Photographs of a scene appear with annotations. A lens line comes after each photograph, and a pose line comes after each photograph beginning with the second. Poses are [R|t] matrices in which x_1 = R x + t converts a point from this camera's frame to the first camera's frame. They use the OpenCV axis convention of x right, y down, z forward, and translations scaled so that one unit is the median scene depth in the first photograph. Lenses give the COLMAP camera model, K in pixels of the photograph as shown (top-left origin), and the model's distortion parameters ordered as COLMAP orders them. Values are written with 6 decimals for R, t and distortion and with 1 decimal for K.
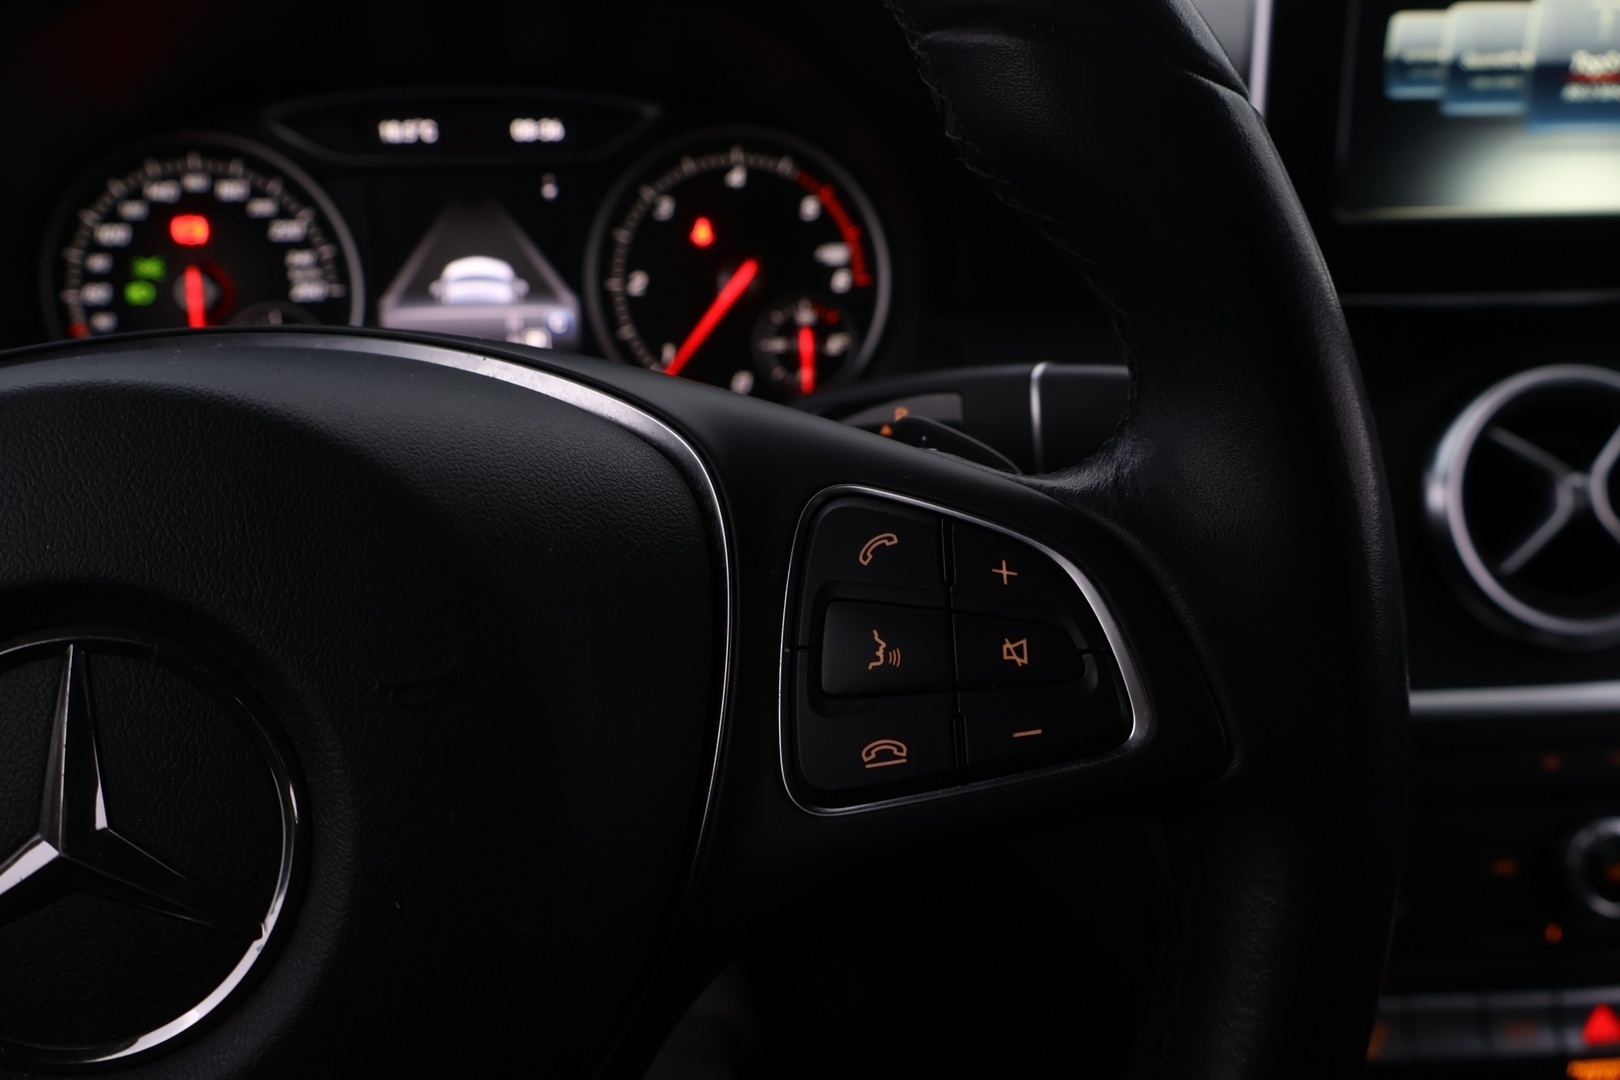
lens RADIAL K [[1437.5, 0, 810.0], [0, 1437.5, 540.0], [0, 0, 1]] dist [0.011743, 0.012094]
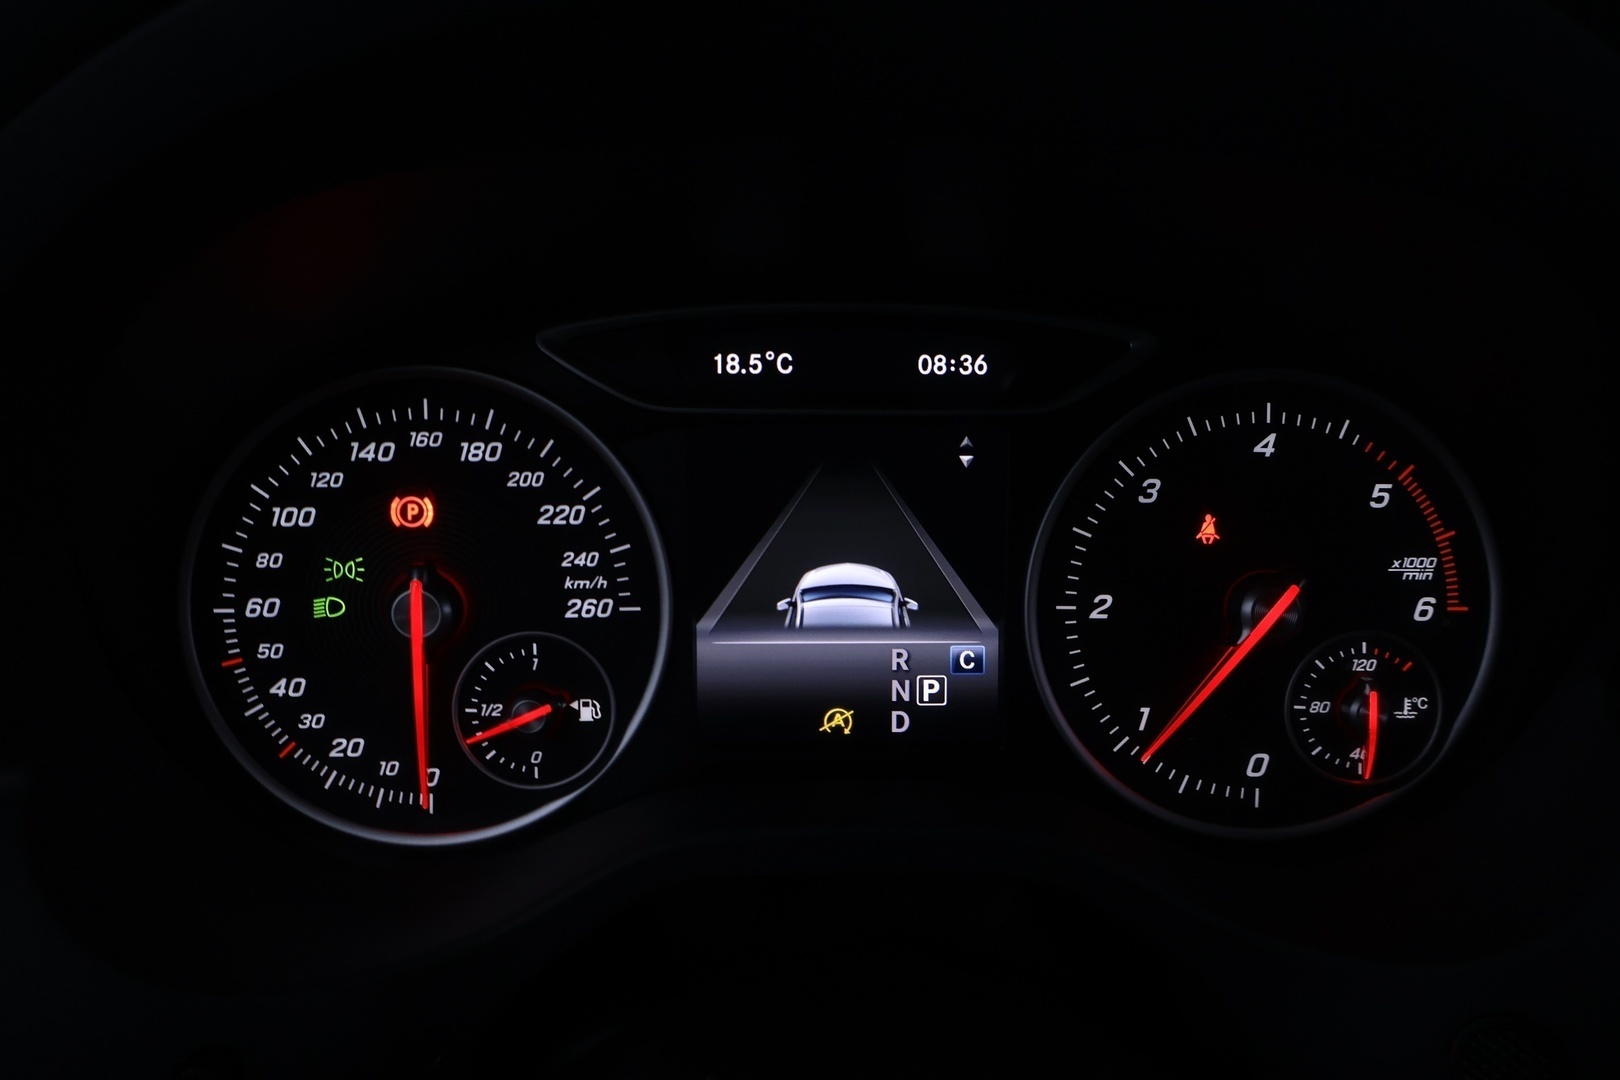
lens RADIAL K [[1437.5, 0, 810.0], [0, 1437.5, 540.0], [0, 0, 1]] dist [0.011743, 0.012094]
pose [[0.999050, 0.027123, -0.034106, -0.229773], [-0.029178, 0.997696, -0.061256, -0.167181], [0.032366, 0.062193, 0.997539, 0.367812]]
